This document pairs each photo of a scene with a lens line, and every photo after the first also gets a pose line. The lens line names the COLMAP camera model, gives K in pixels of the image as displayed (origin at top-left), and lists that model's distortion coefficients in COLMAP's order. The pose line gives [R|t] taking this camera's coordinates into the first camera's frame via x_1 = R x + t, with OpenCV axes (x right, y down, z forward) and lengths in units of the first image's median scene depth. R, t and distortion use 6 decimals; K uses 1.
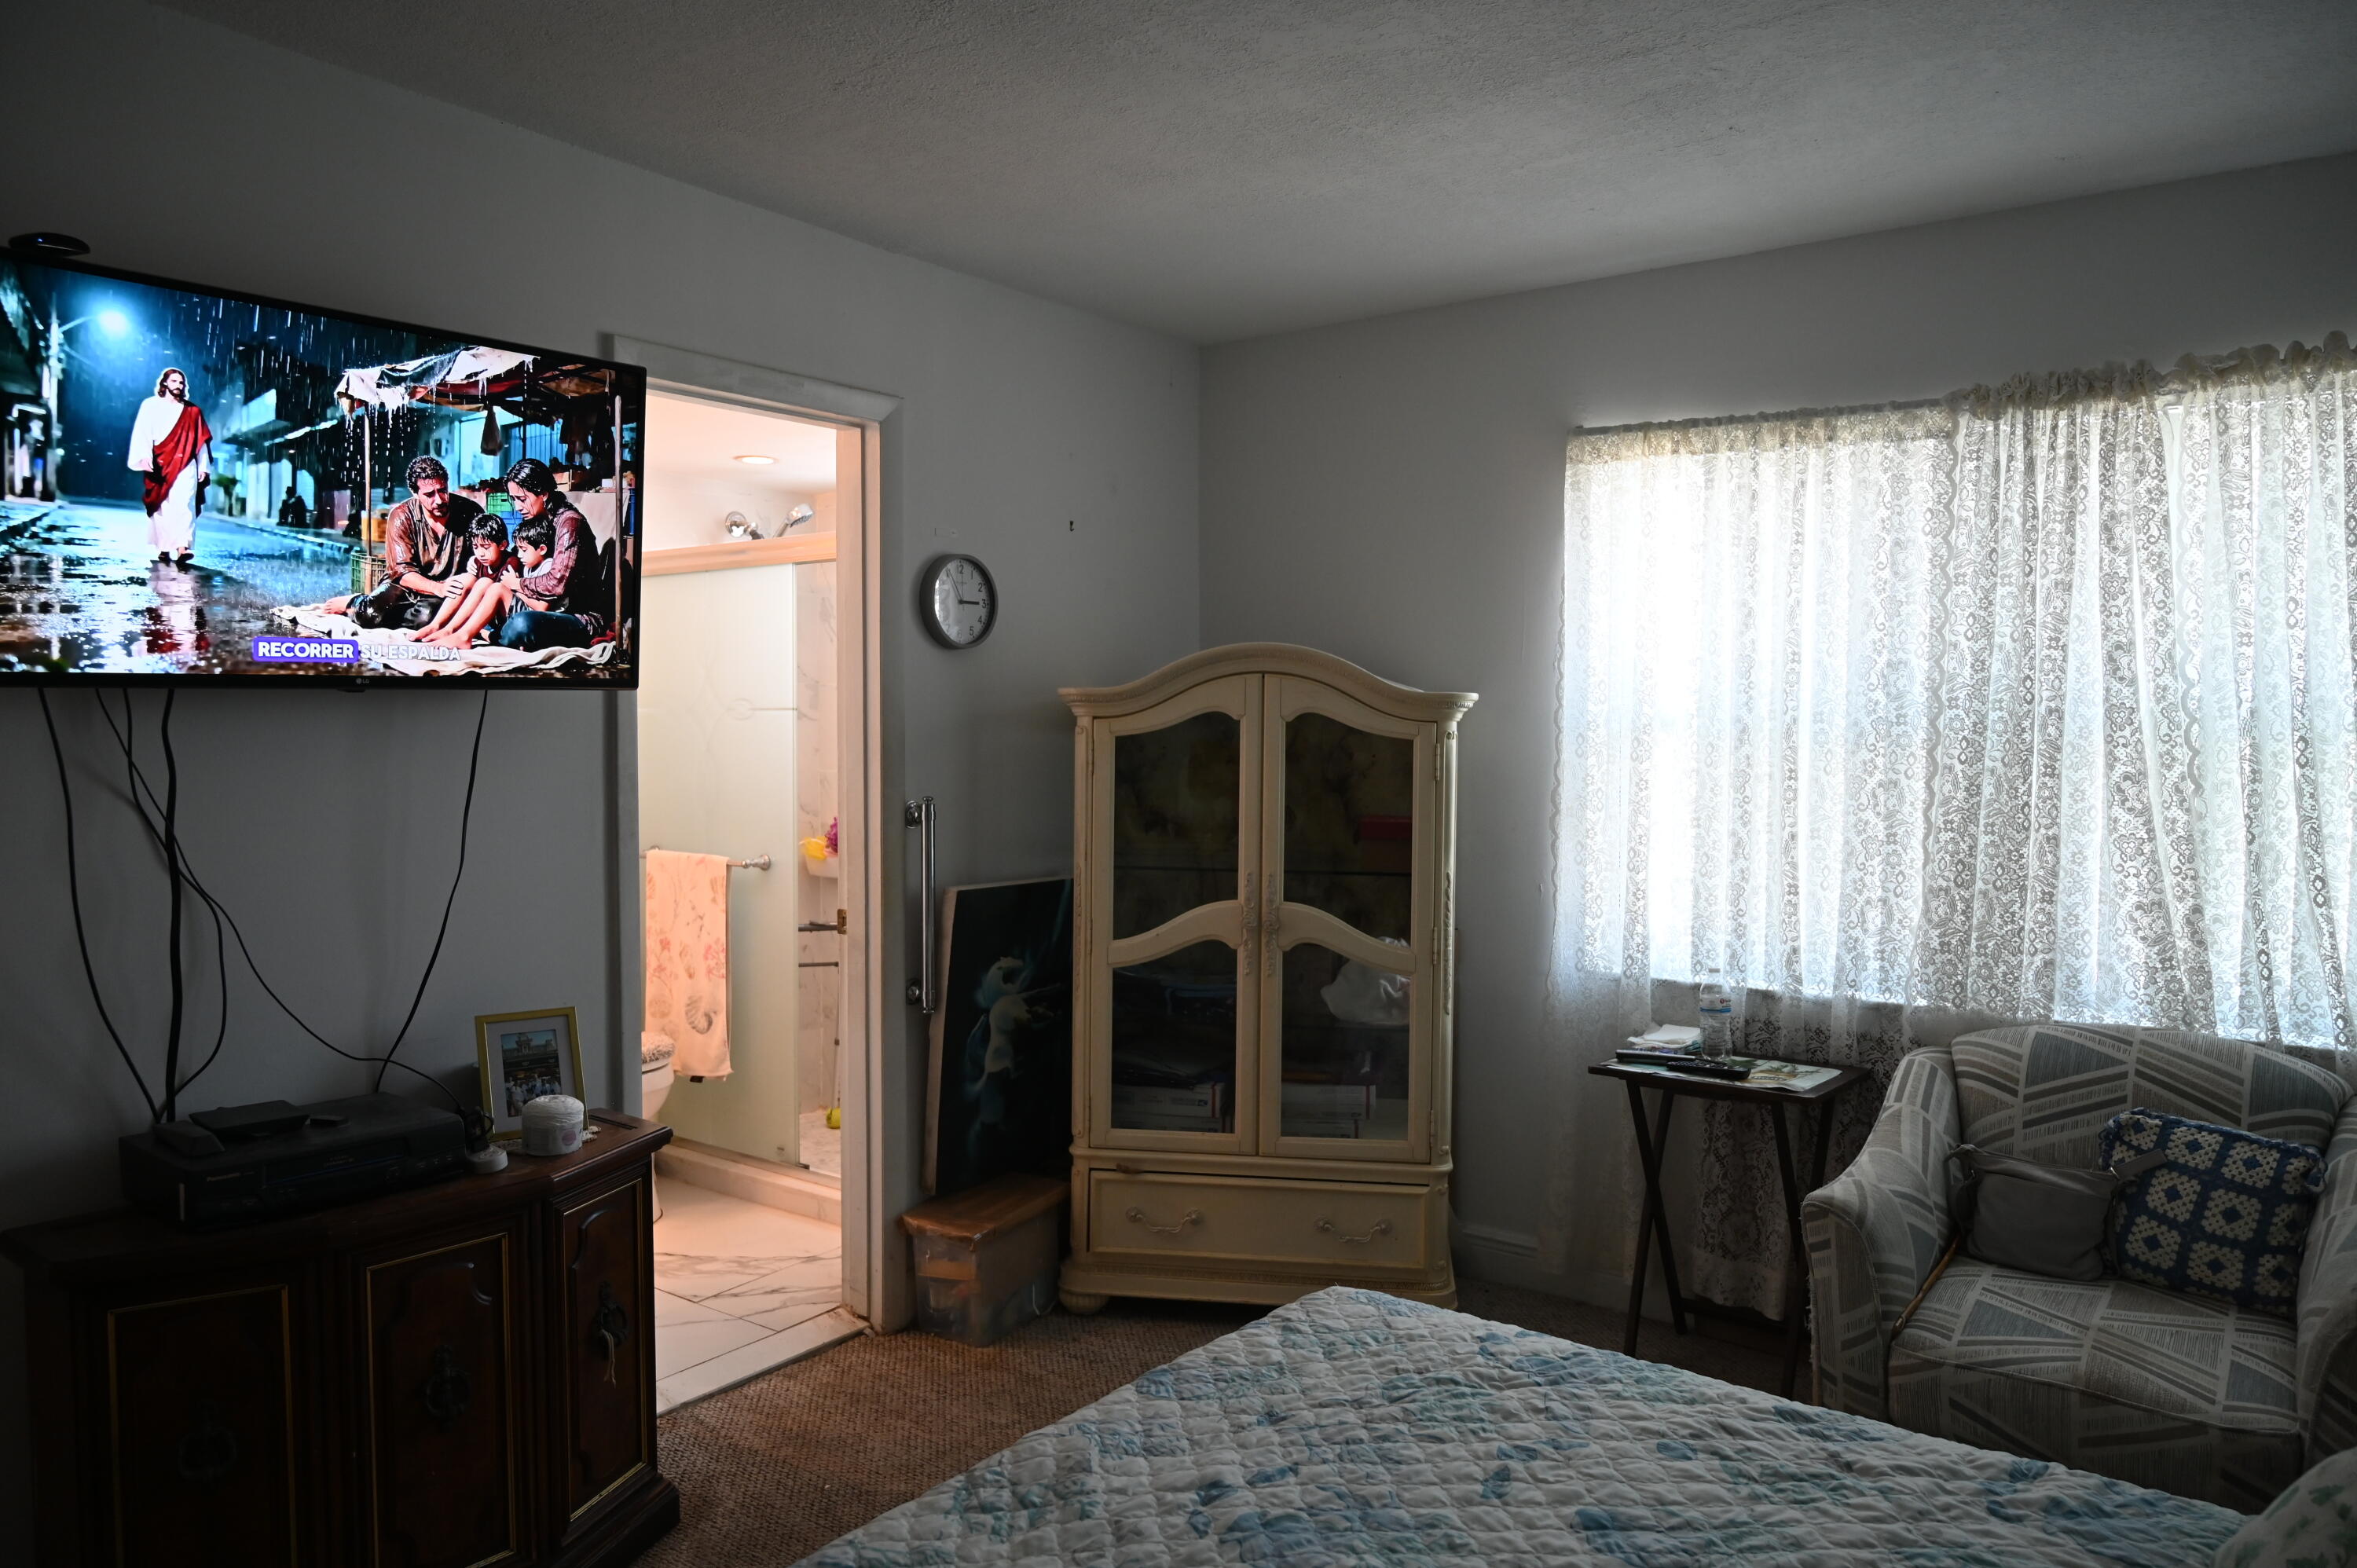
lens RADIAL K [[1561.3, 0, 1169.9], [0, 1561.3, 786.9], [0, 0, 1]] dist [-0.015443, 0.006283]
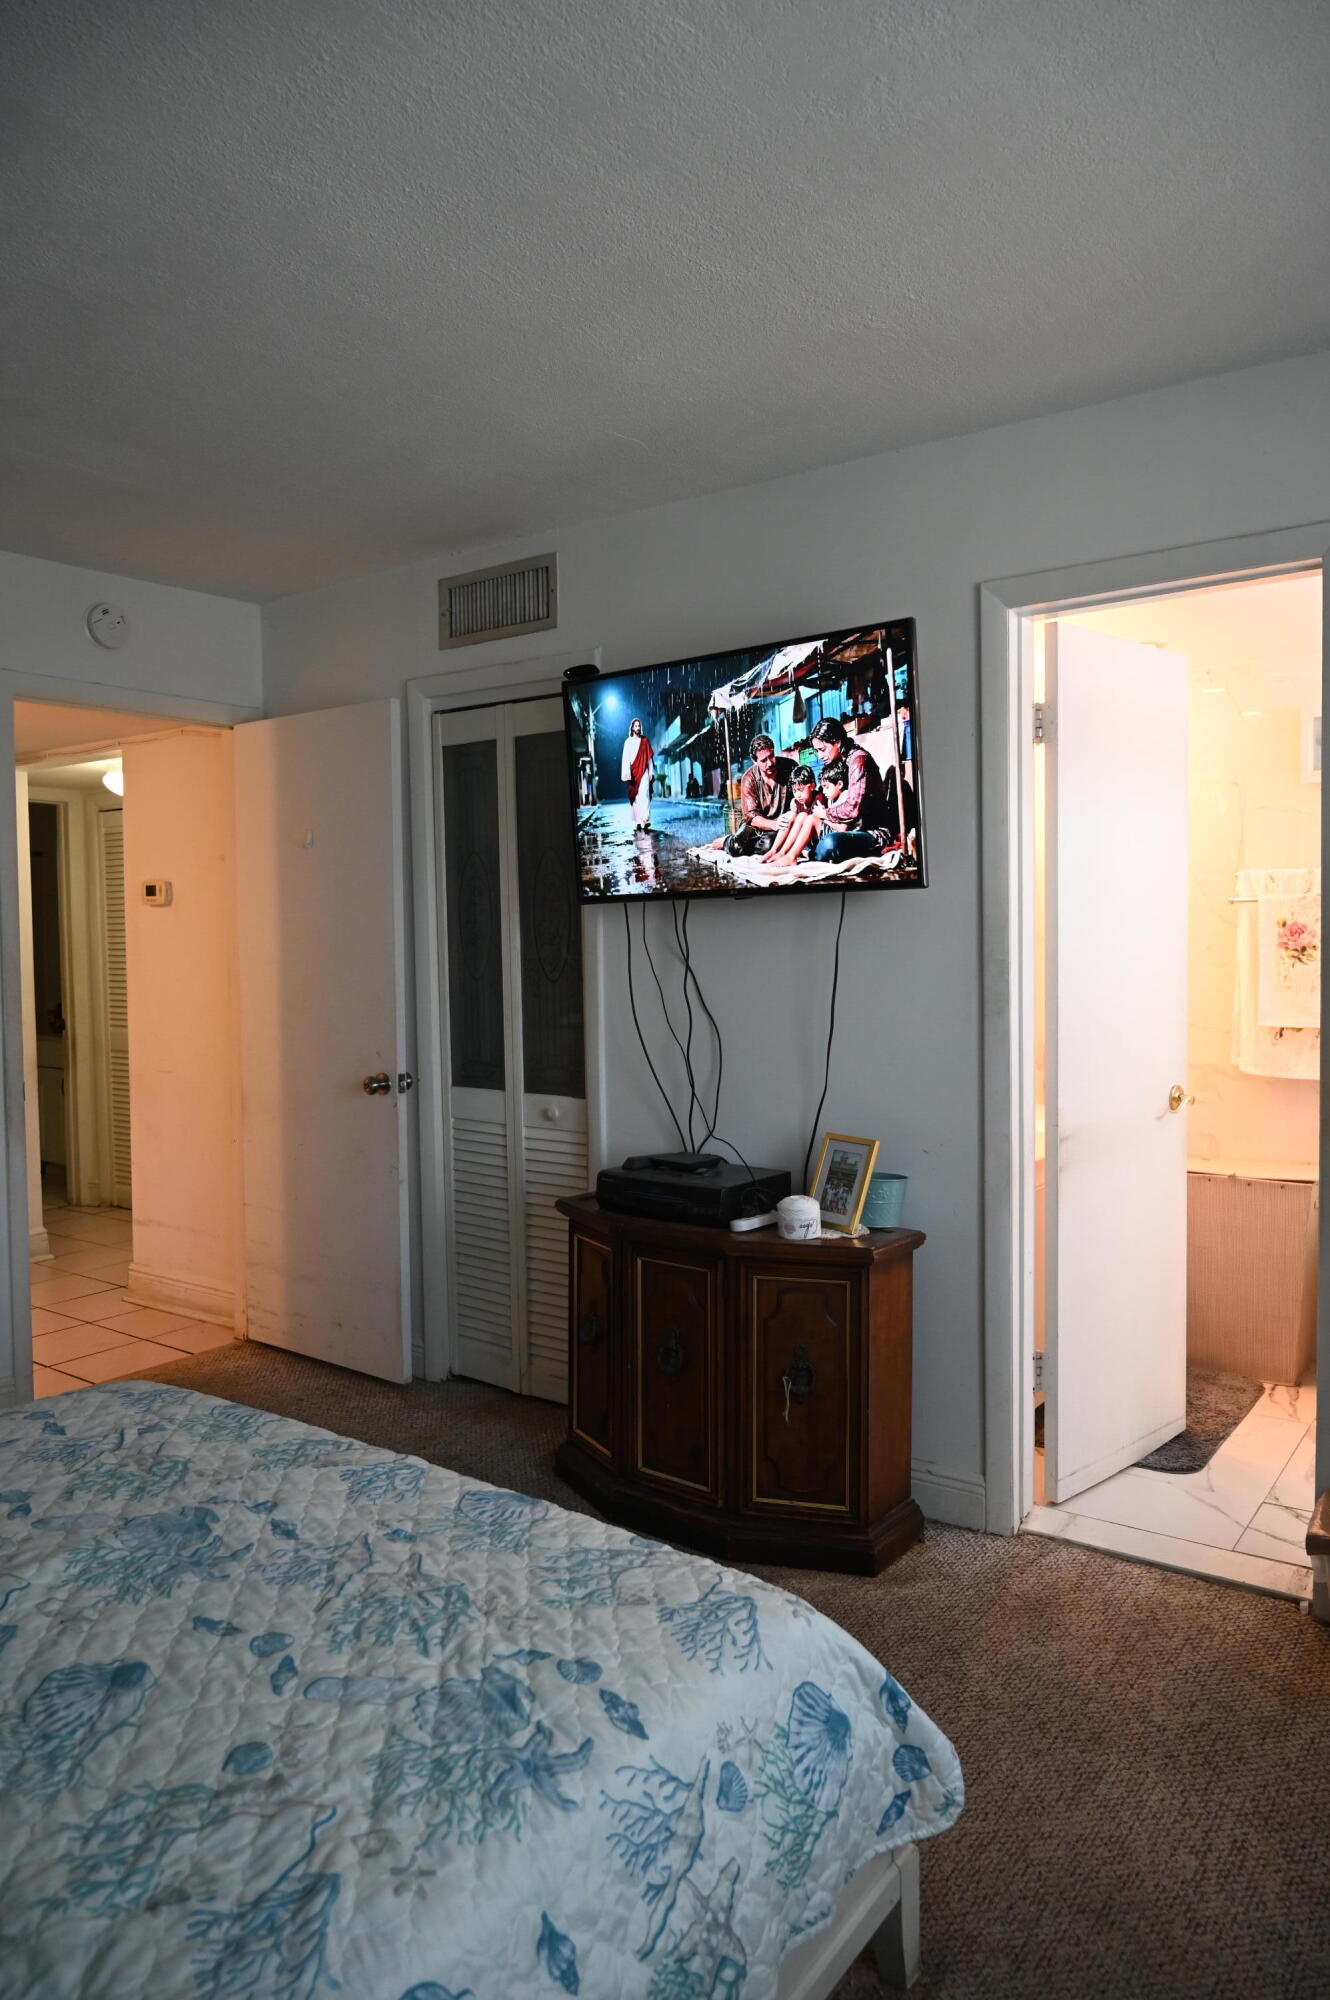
lens RADIAL K [[1324.9, 0, 663.0], [0, 1324.9, 1001.1], [0, 0, 1]] dist [-0.015443, 0.006283]
pose [[0.013663, 0.045934, -0.998851, 0.736169], [-0.030528, 0.998498, 0.045500, -0.017222], [0.999441, 0.029871, 0.015045, 0.863923]]
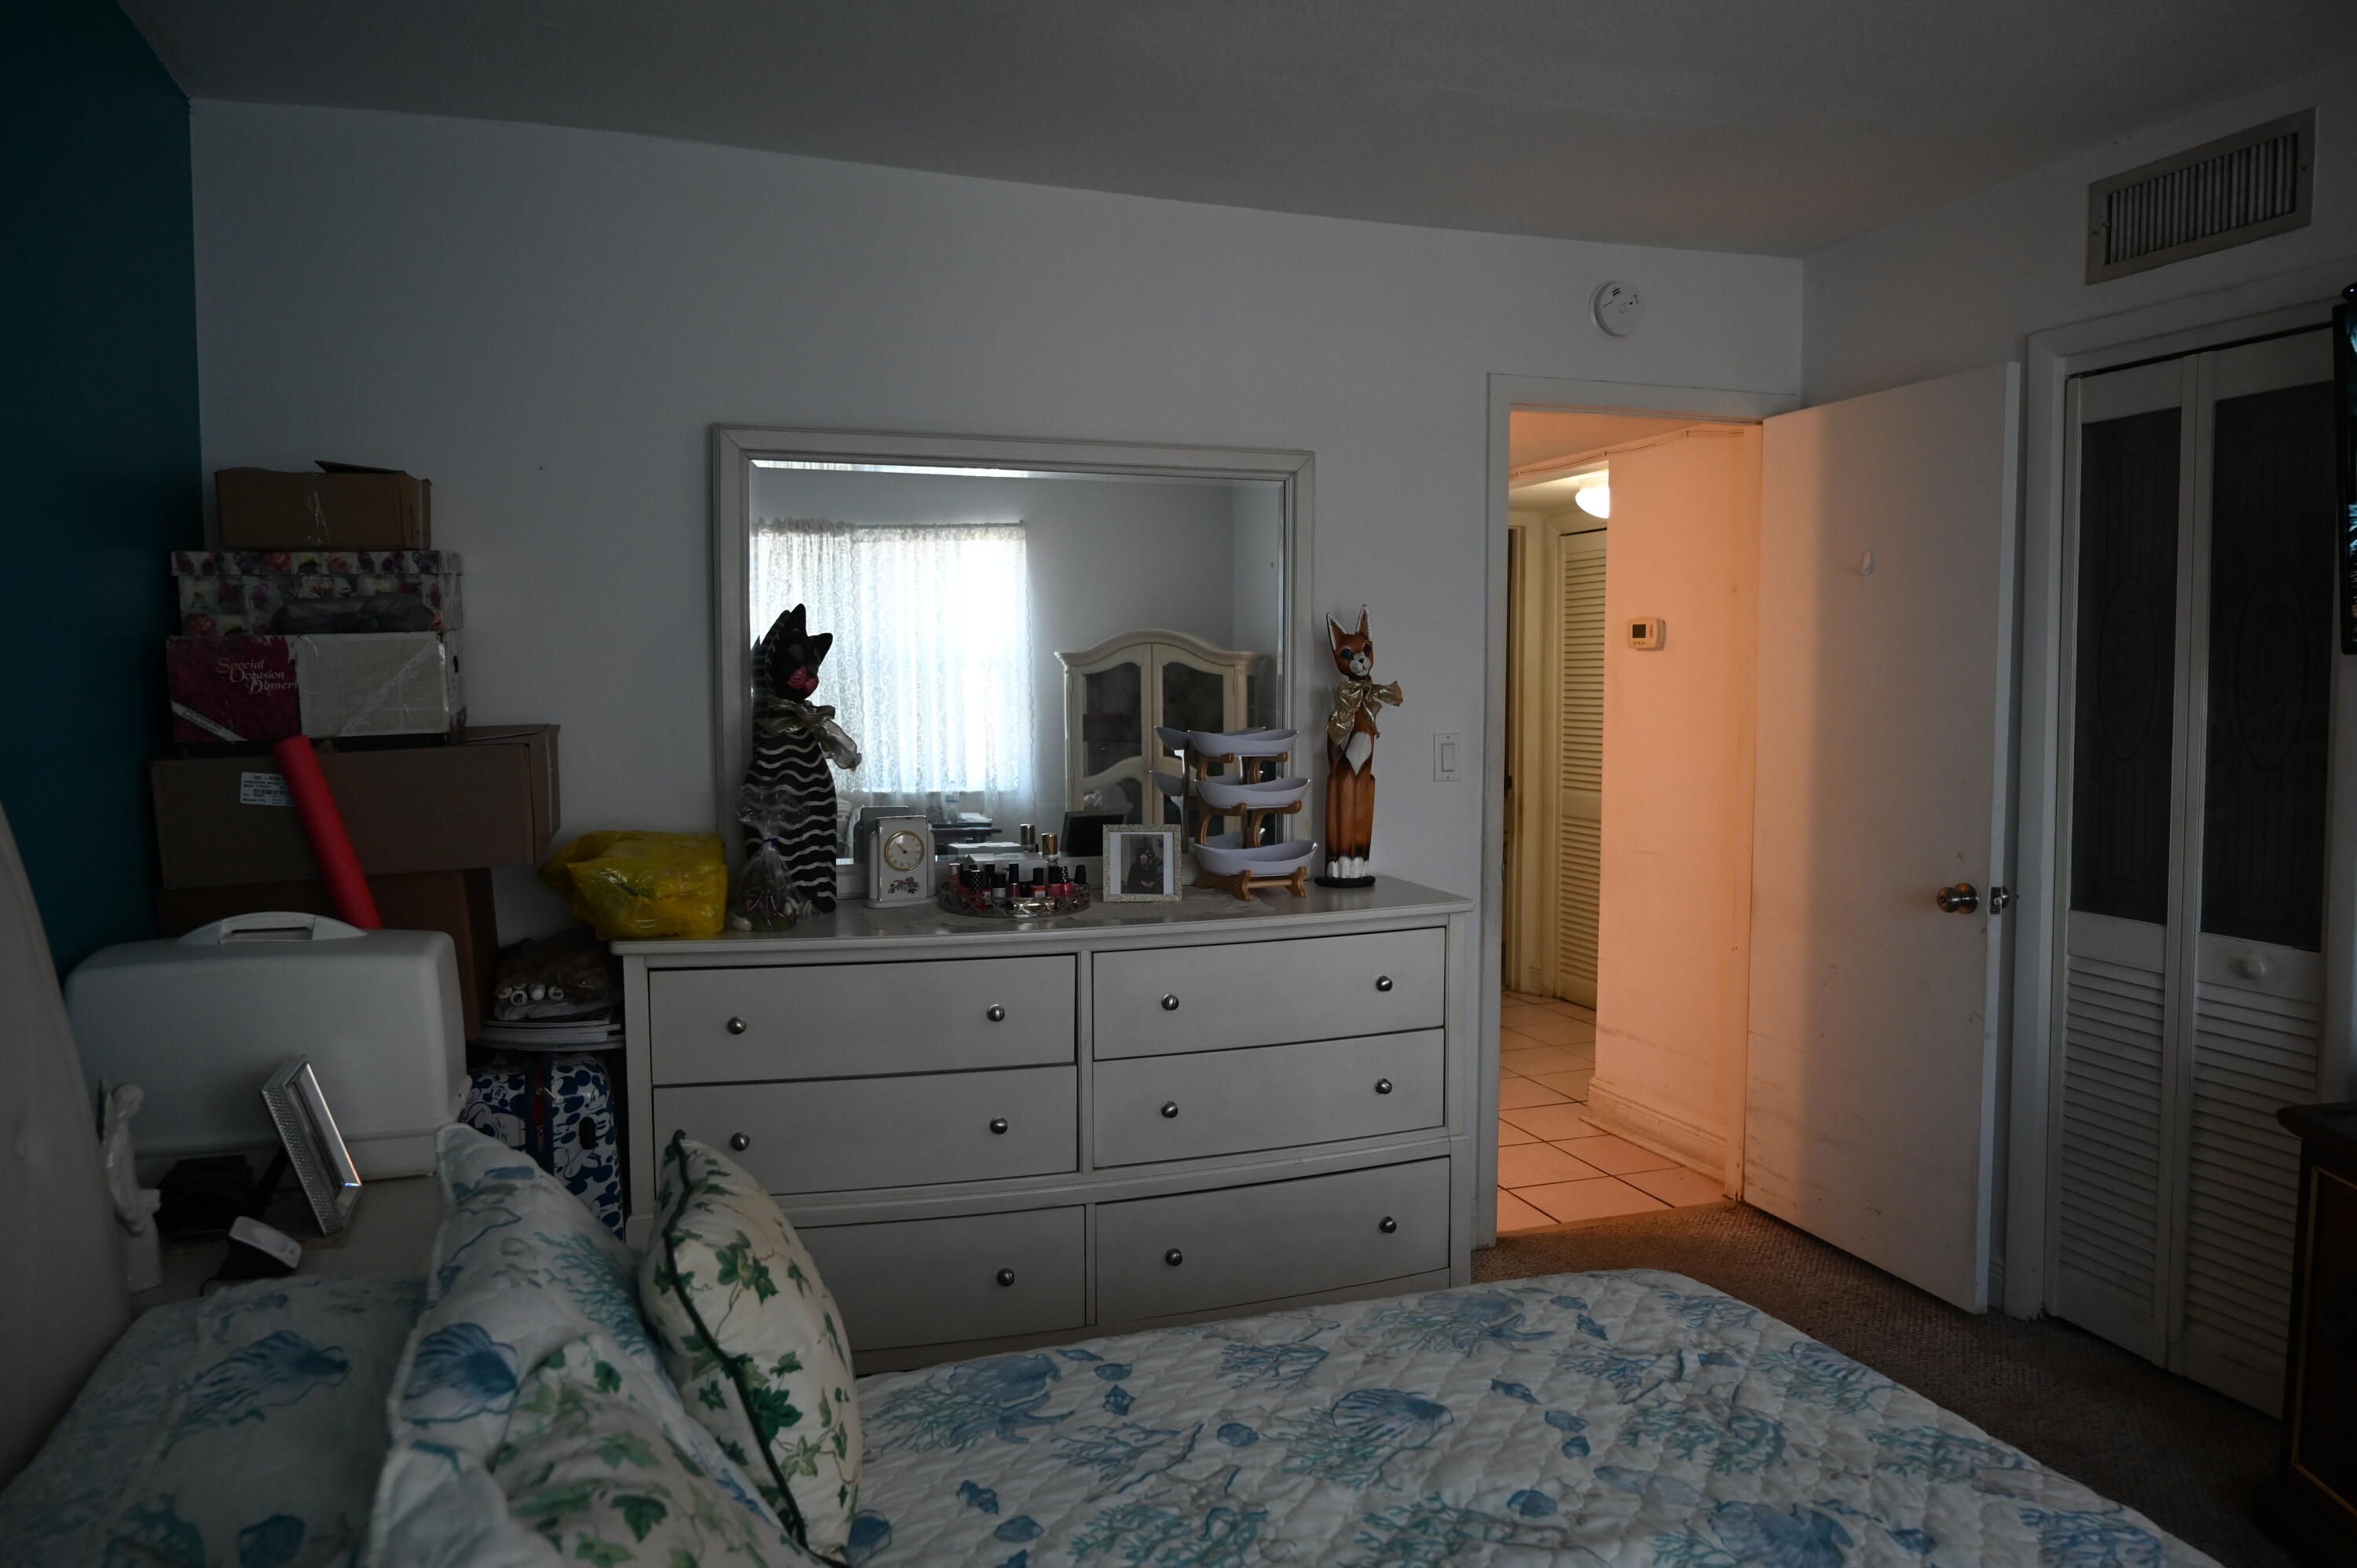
lens RADIAL K [[1561.3, 0, 1167.3], [0, 1561.3, 786.1], [0, 0, 1]] dist [-0.015443, 0.006283]
pose [[-0.566788, 0.053802, -0.822105, 0.654759], [-0.034584, 0.995432, 0.088989, -0.029272], [0.823138, 0.078870, -0.562338, 0.739777]]
